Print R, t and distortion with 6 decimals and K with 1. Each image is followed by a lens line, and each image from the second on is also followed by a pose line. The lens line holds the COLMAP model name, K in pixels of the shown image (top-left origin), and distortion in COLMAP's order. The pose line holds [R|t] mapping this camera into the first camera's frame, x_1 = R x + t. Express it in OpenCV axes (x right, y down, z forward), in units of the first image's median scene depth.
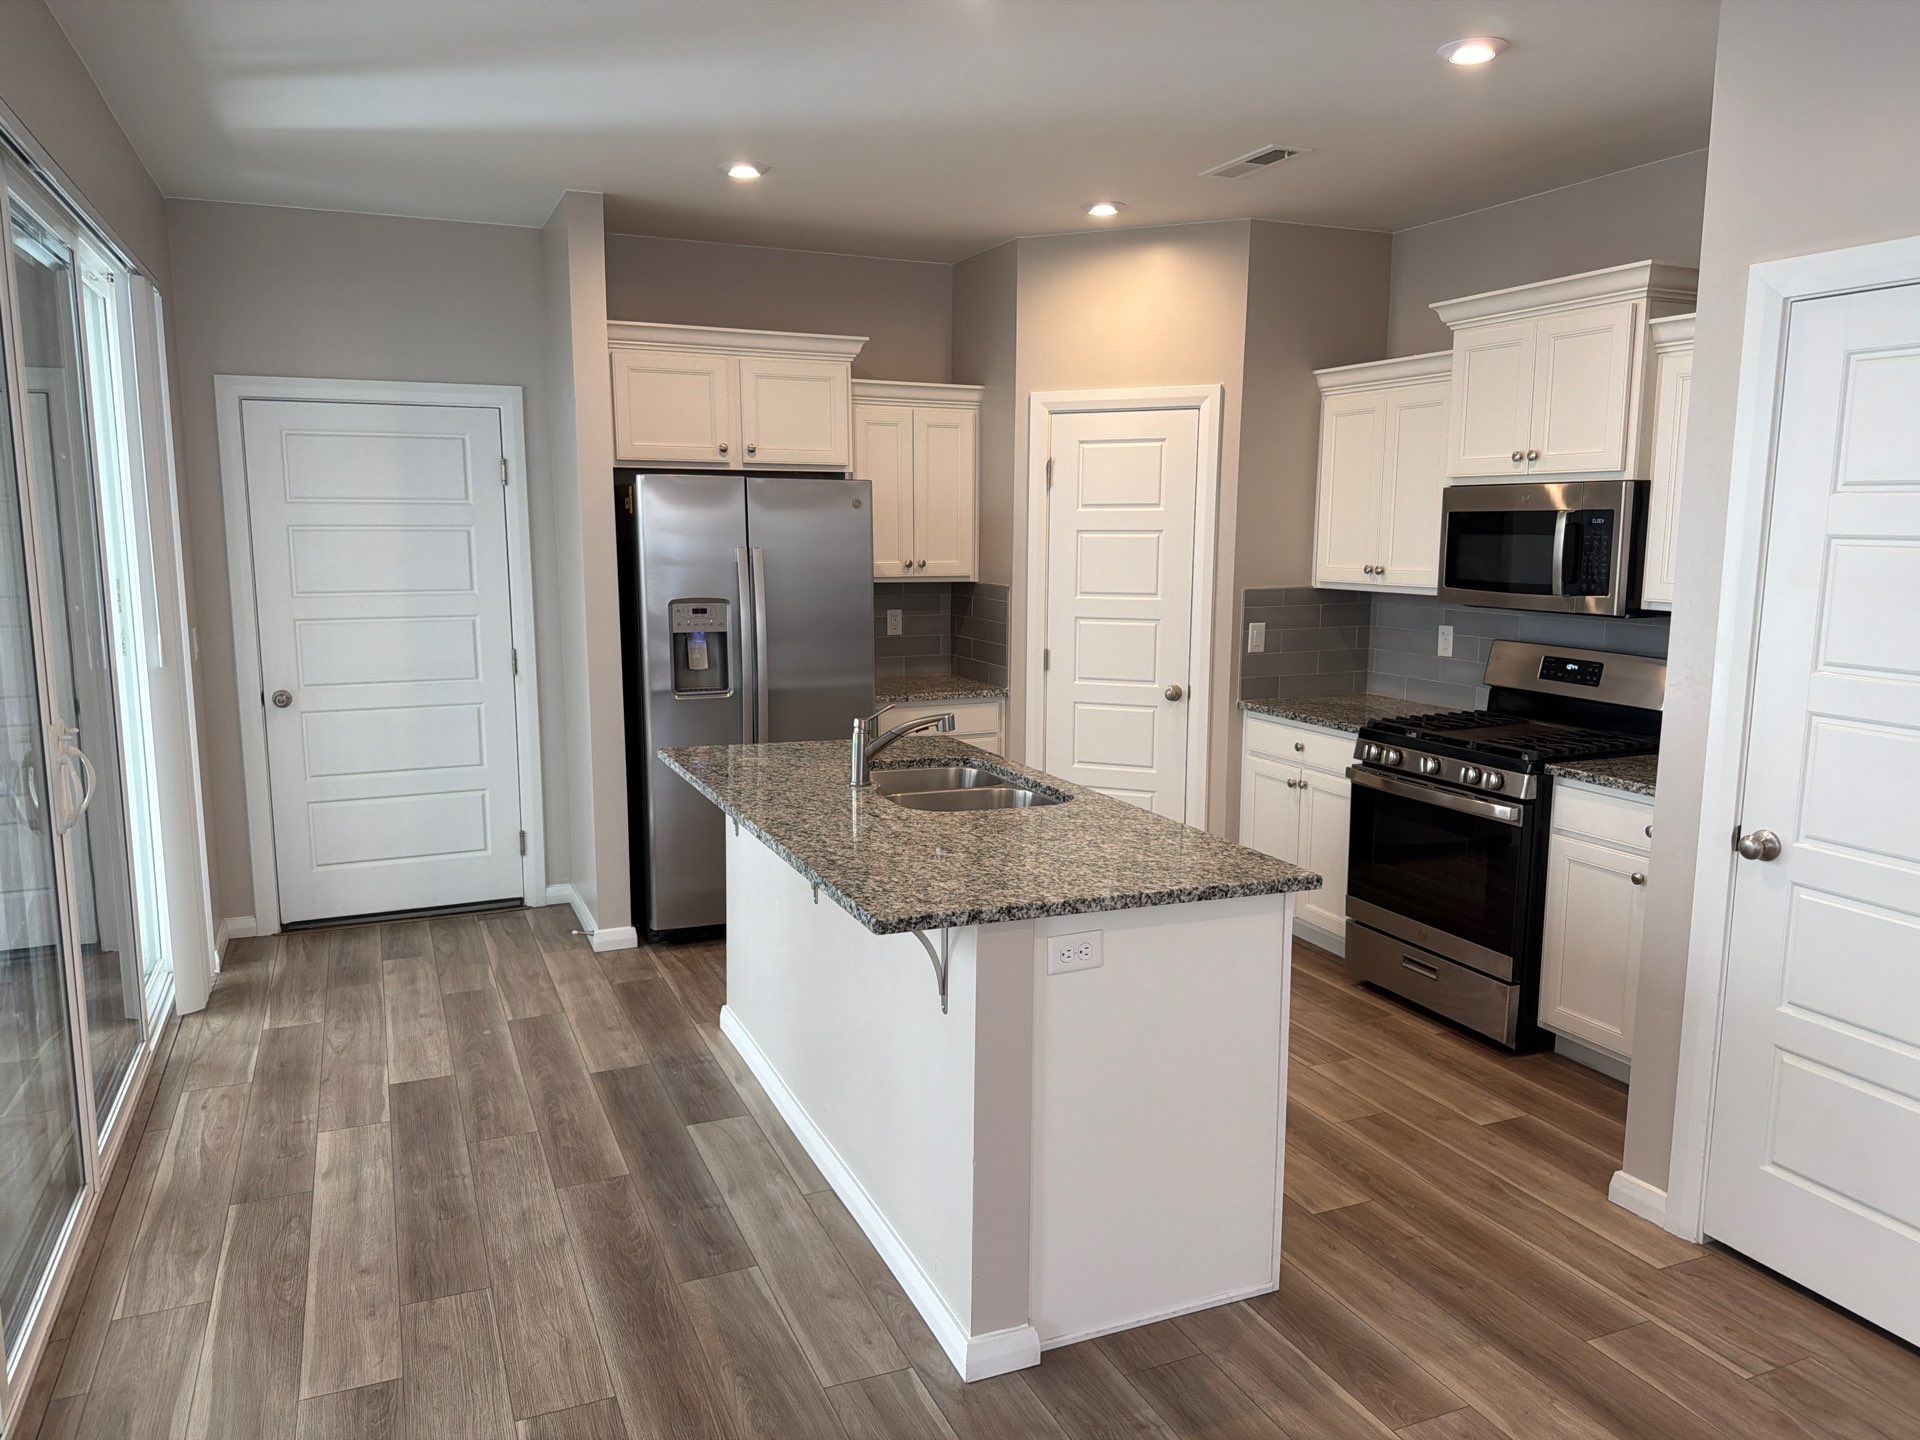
lens RADIAL K [[1340.0, 0, 953.6], [0, 1340.0, 728.7], [0, 0, 1]] dist [0.083158, -0.109927]
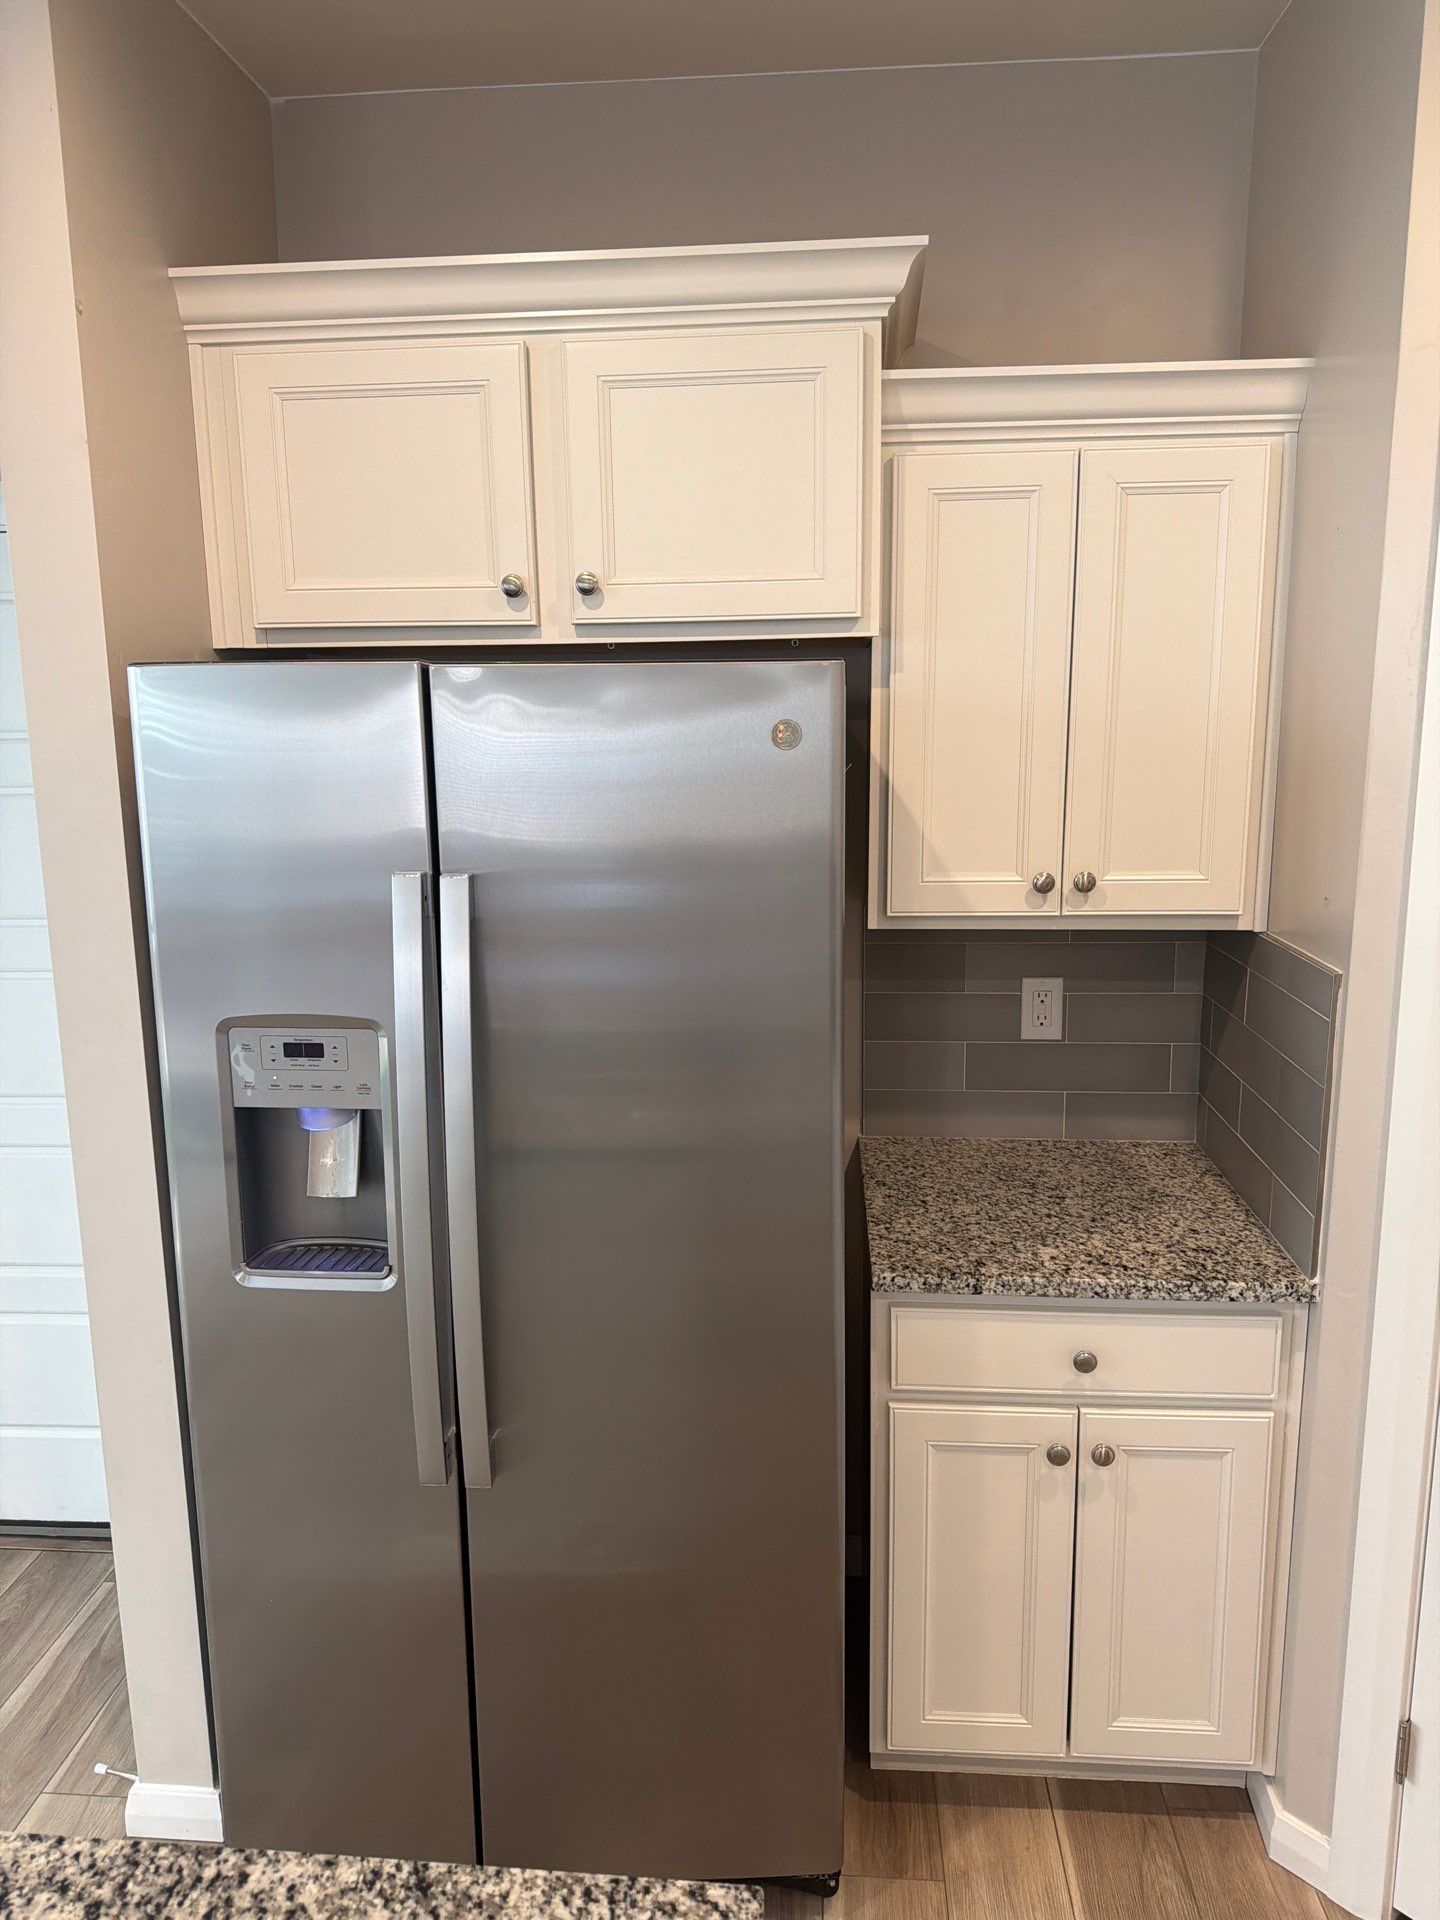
lens RADIAL K [[1340.0, 0, 720.0], [0, 1340.0, 960.0], [0, 0, 1]] dist [0.083158, -0.109927]
pose [[0.885165, 0.068585, -0.460195, 0.063733], [-0.053014, 0.997502, 0.046693, -0.124515], [0.462248, -0.016935, 0.886589, 0.690543]]
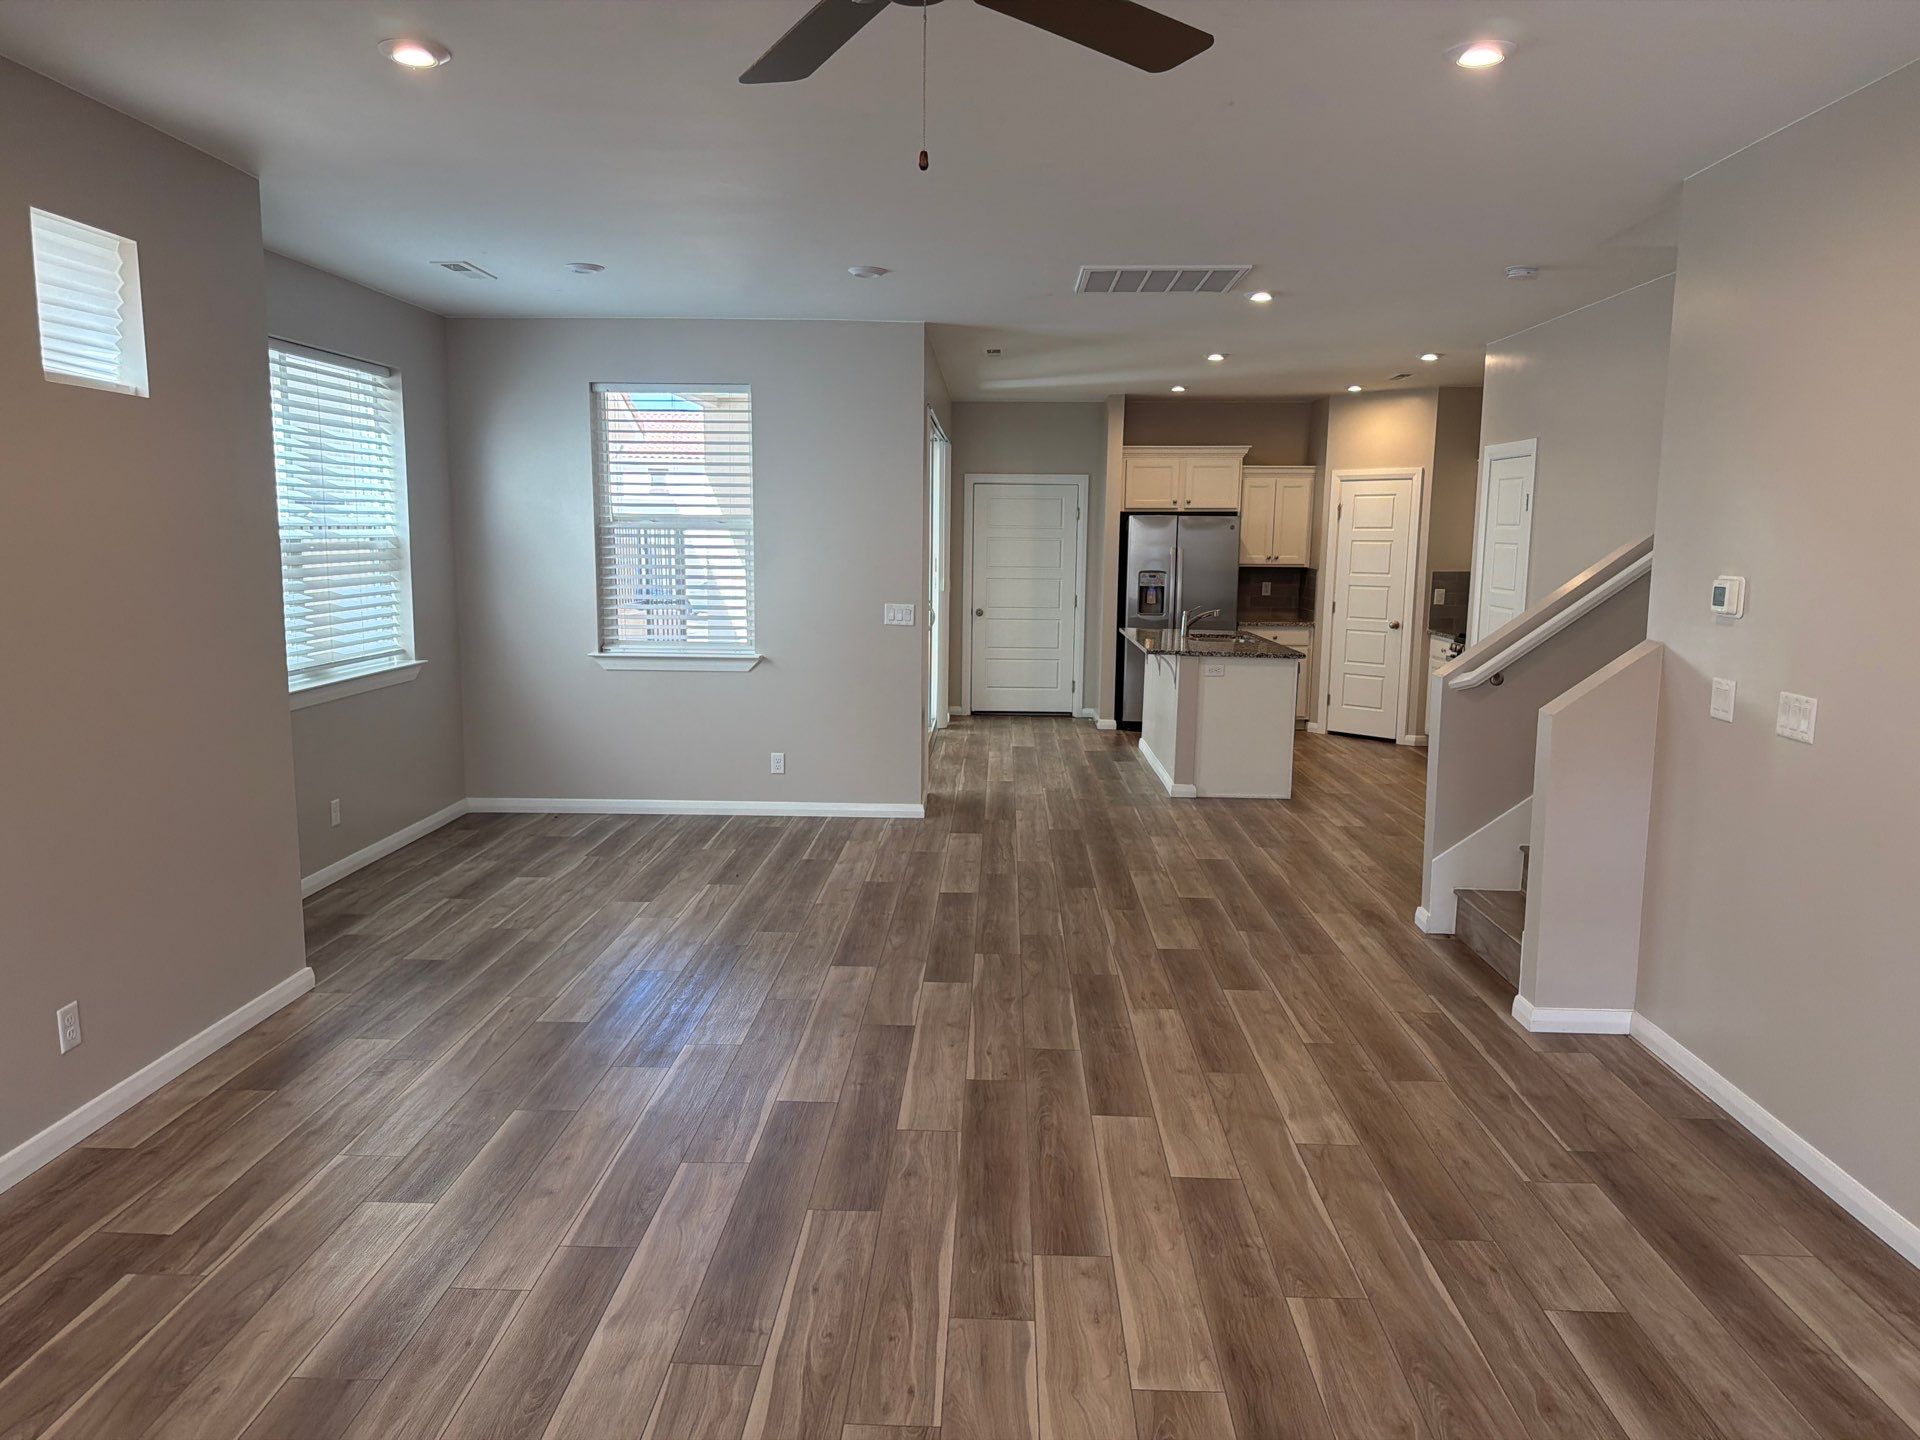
lens RADIAL K [[1340.0, 0, 953.6], [0, 1340.0, 728.7], [0, 0, 1]] dist [0.083158, -0.109927]
pose [[0.902666, 0.067622, -0.424996, 0.439868], [-0.072030, 0.997386, 0.005710, 0.161731], [0.424271, 0.025458, 0.905177, -1.056545]]
